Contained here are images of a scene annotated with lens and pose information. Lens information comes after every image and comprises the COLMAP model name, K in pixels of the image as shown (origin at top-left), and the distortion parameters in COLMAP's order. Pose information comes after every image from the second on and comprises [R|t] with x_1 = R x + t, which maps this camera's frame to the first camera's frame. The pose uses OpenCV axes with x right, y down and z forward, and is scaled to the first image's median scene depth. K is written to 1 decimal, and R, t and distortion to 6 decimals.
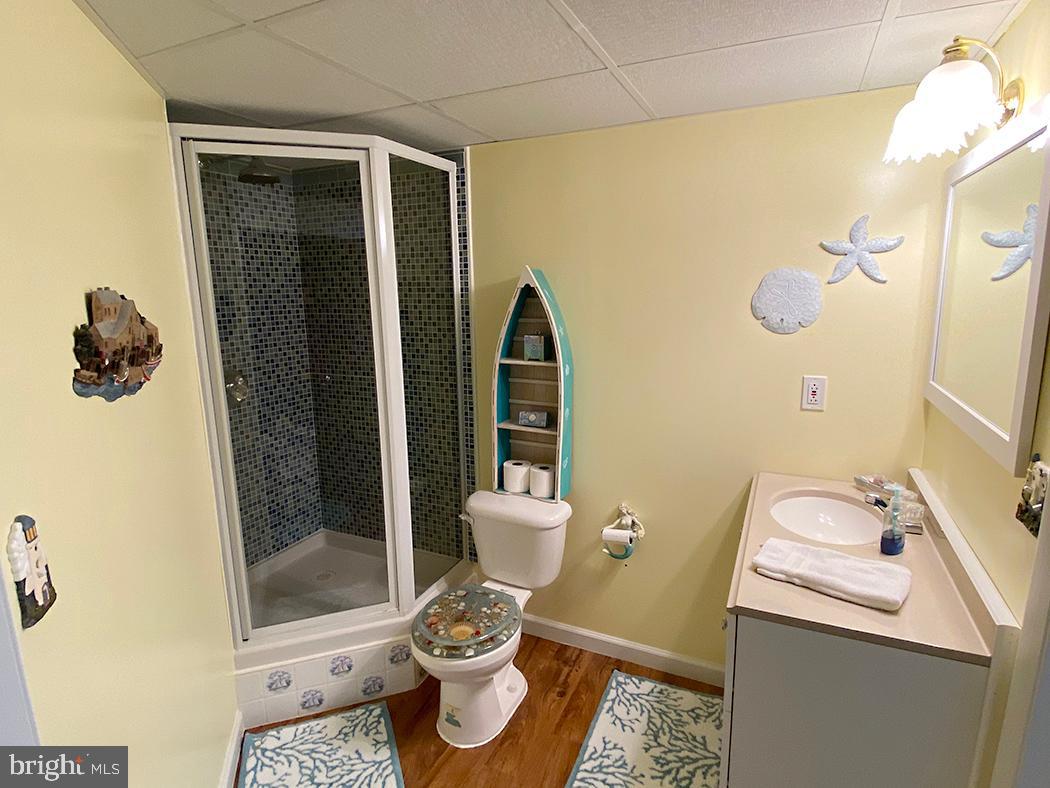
lens RADIAL K [[551.4, 0, 519.2], [0, 551.4, 397.0], [0, 0, 1]] dist [0.007944, -0.002090]
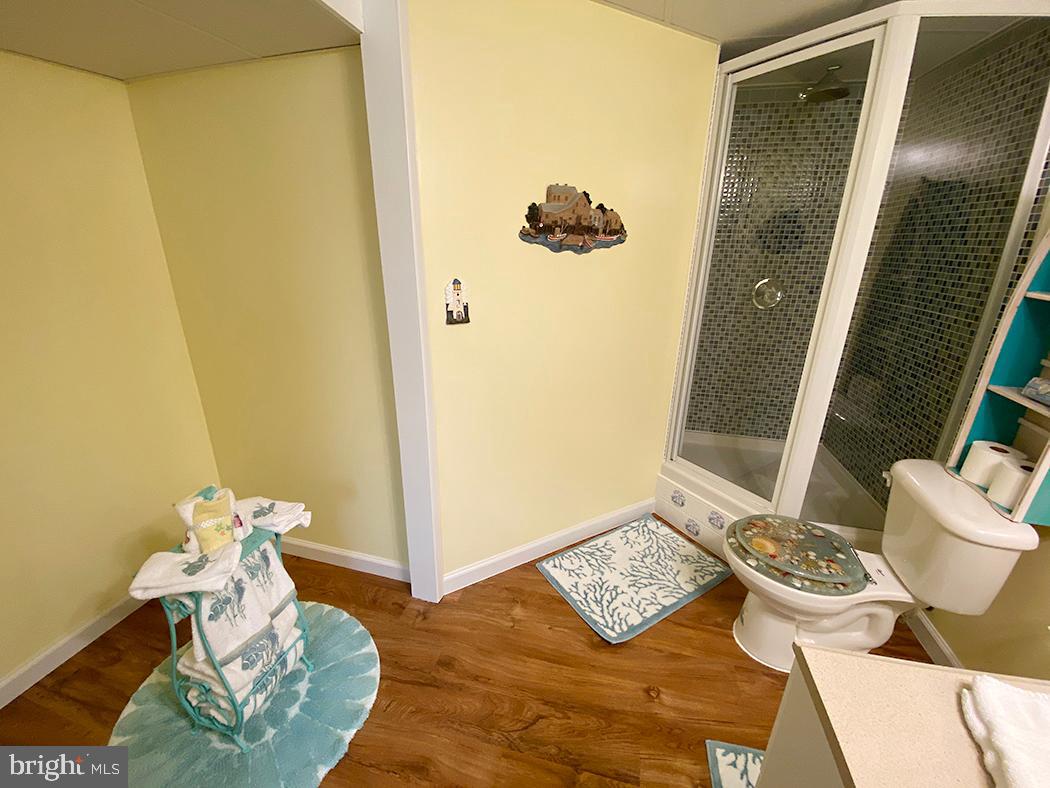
lens RADIAL K [[422.0, 0, 520.1], [0, 422.0, 386.5], [0, 0, 1]] dist [0.003531, -0.003448]
pose [[0.228090, 0.343542, -0.911018, 0.367158], [-0.212291, 0.930718, 0.297820, 0.018116], [0.950215, 0.125471, 0.285218, 0.296075]]
